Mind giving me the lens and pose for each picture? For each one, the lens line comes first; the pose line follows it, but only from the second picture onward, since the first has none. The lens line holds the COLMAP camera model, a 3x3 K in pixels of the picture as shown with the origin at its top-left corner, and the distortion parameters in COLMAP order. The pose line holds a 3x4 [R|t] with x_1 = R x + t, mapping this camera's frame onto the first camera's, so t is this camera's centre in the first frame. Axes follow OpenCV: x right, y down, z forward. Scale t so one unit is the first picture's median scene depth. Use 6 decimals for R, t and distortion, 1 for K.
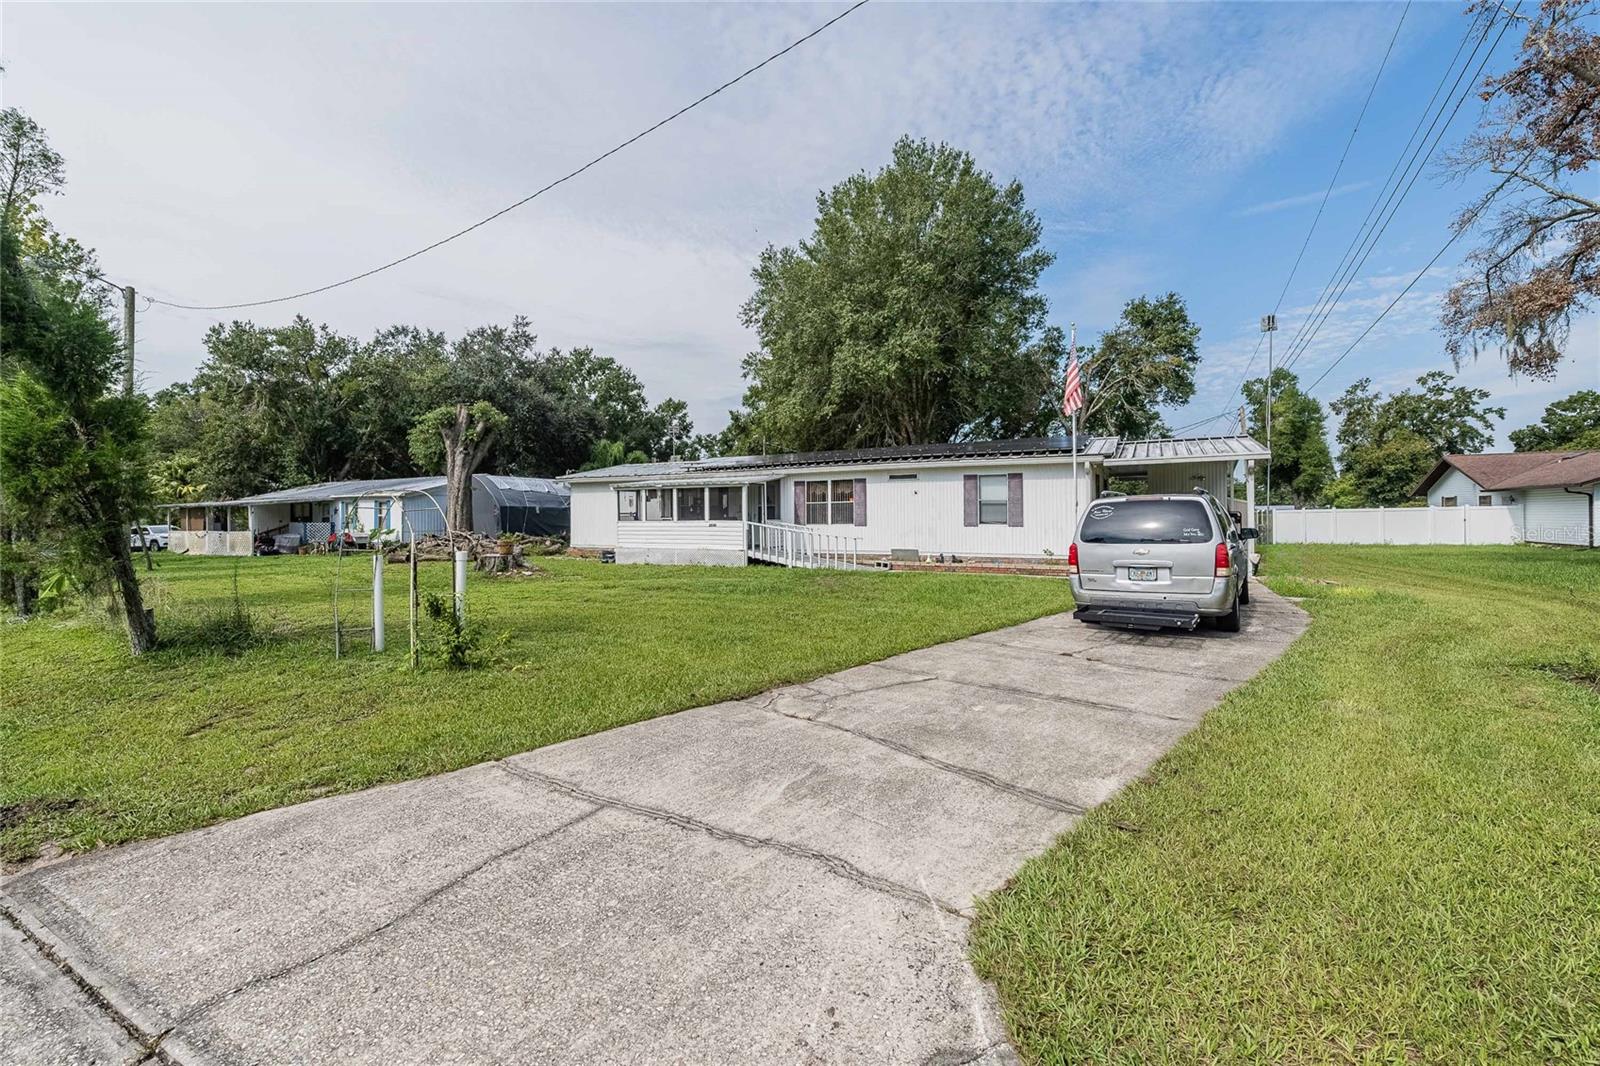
lens RADIAL K [[646.8, 0, 807.8], [0, 646.8, 533.6], [0, 0, 1]] dist [-0.021749, -0.000212]
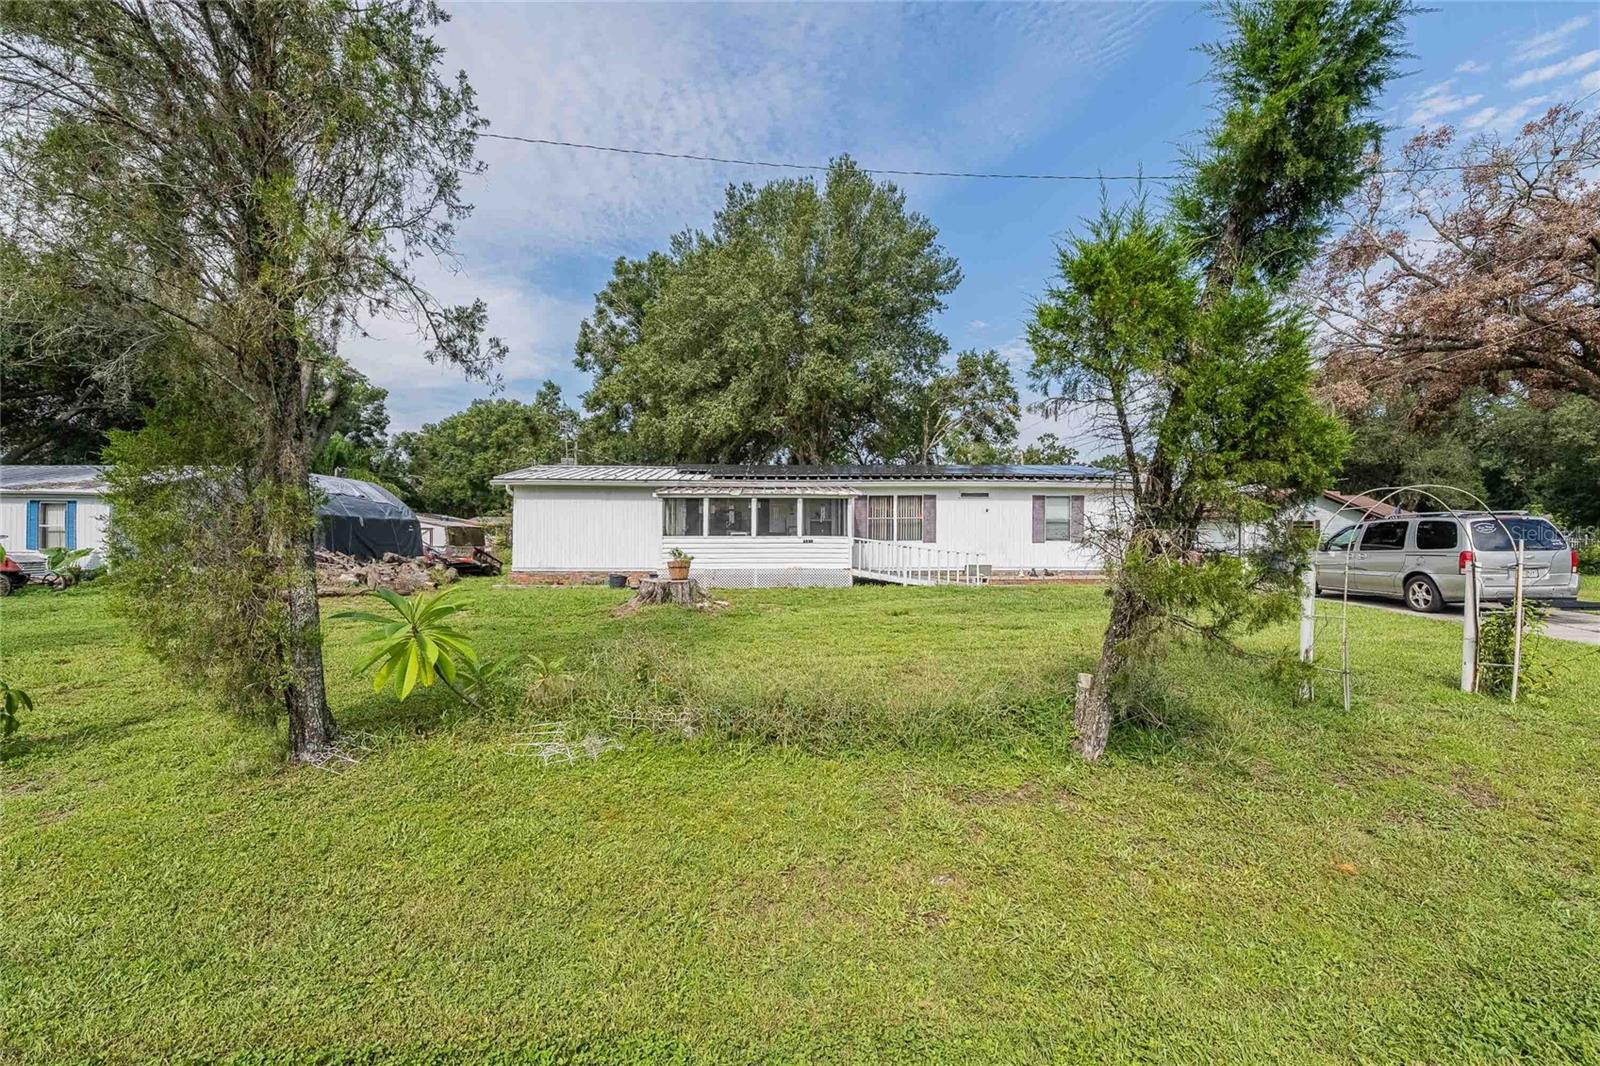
lens RADIAL K [[646.8, 0, 807.8], [0, 646.8, 533.6], [0, 0, 1]] dist [-0.021749, -0.000212]
pose [[0.857712, 0.007954, 0.514069, -0.593488], [0.007989, 0.999553, -0.028795, 0.001829], [-0.514069, 0.028805, 0.857265, 0.244443]]
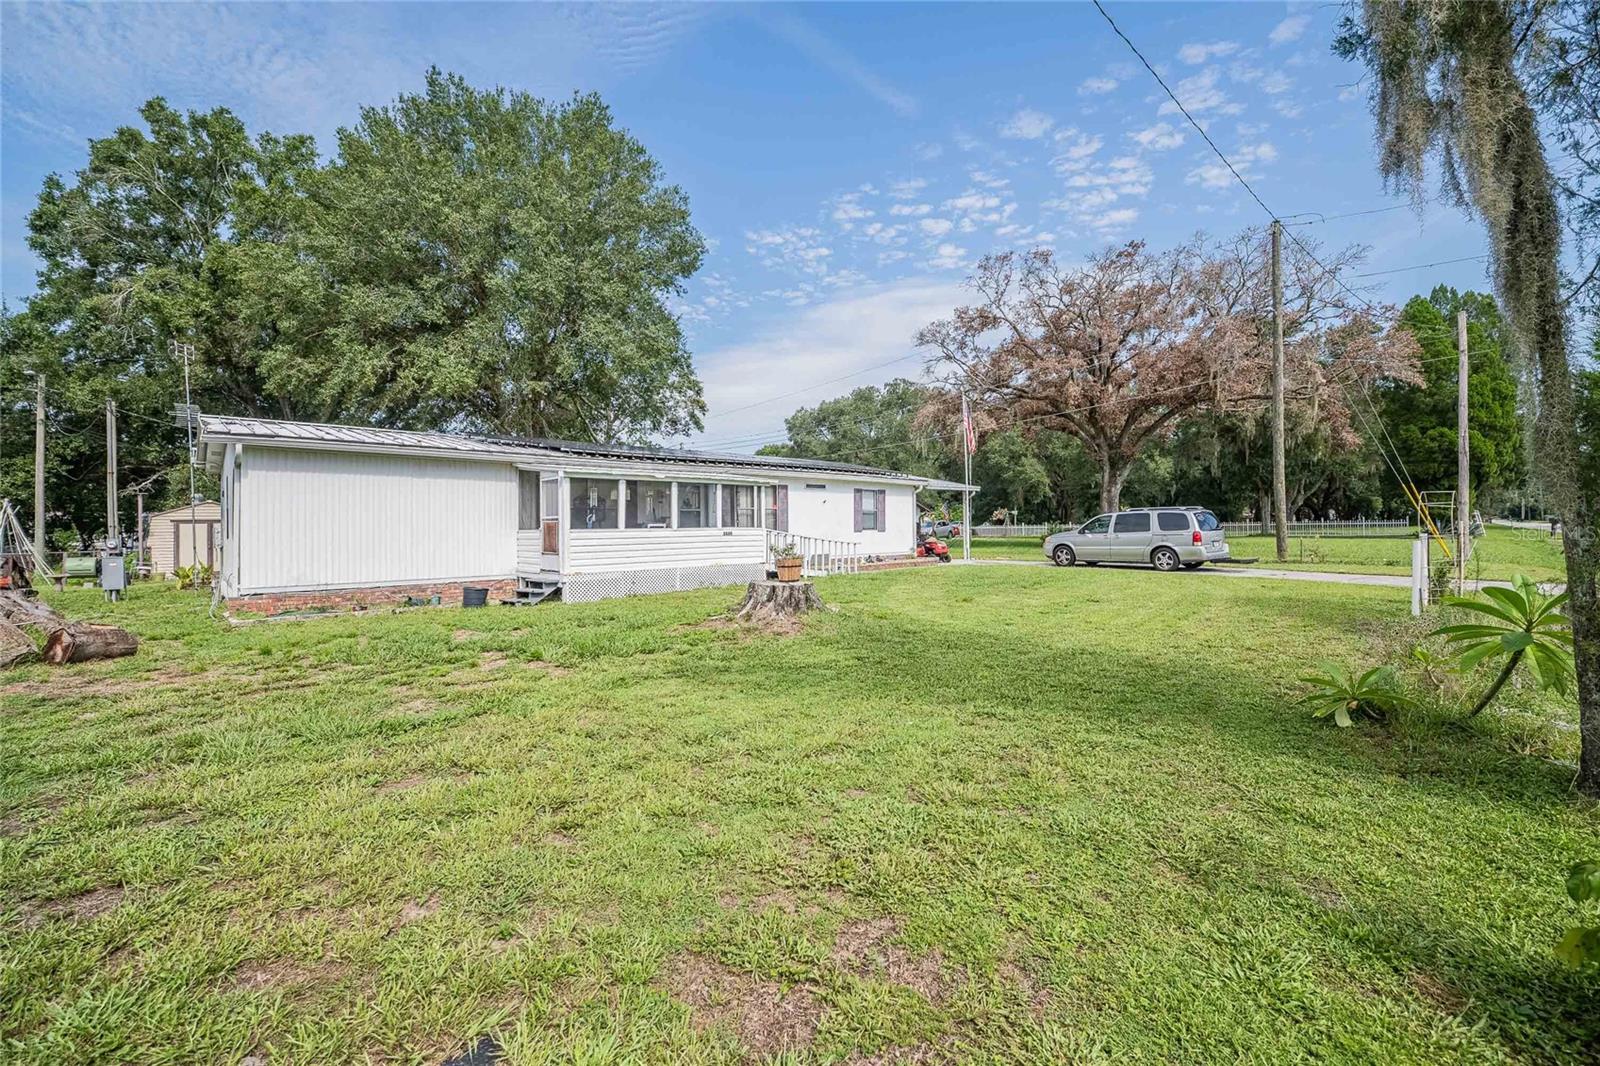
lens RADIAL K [[652.1, 0, 808.0], [0, 652.1, 521.6], [0, 0, 1]] dist [-0.029149, 0.000088]
pose [[0.305770, 0.008286, 0.952069, -0.851769], [0.033405, 0.999253, -0.019425, -0.008766], [-0.951519, 0.037744, 0.305265, 0.663159]]
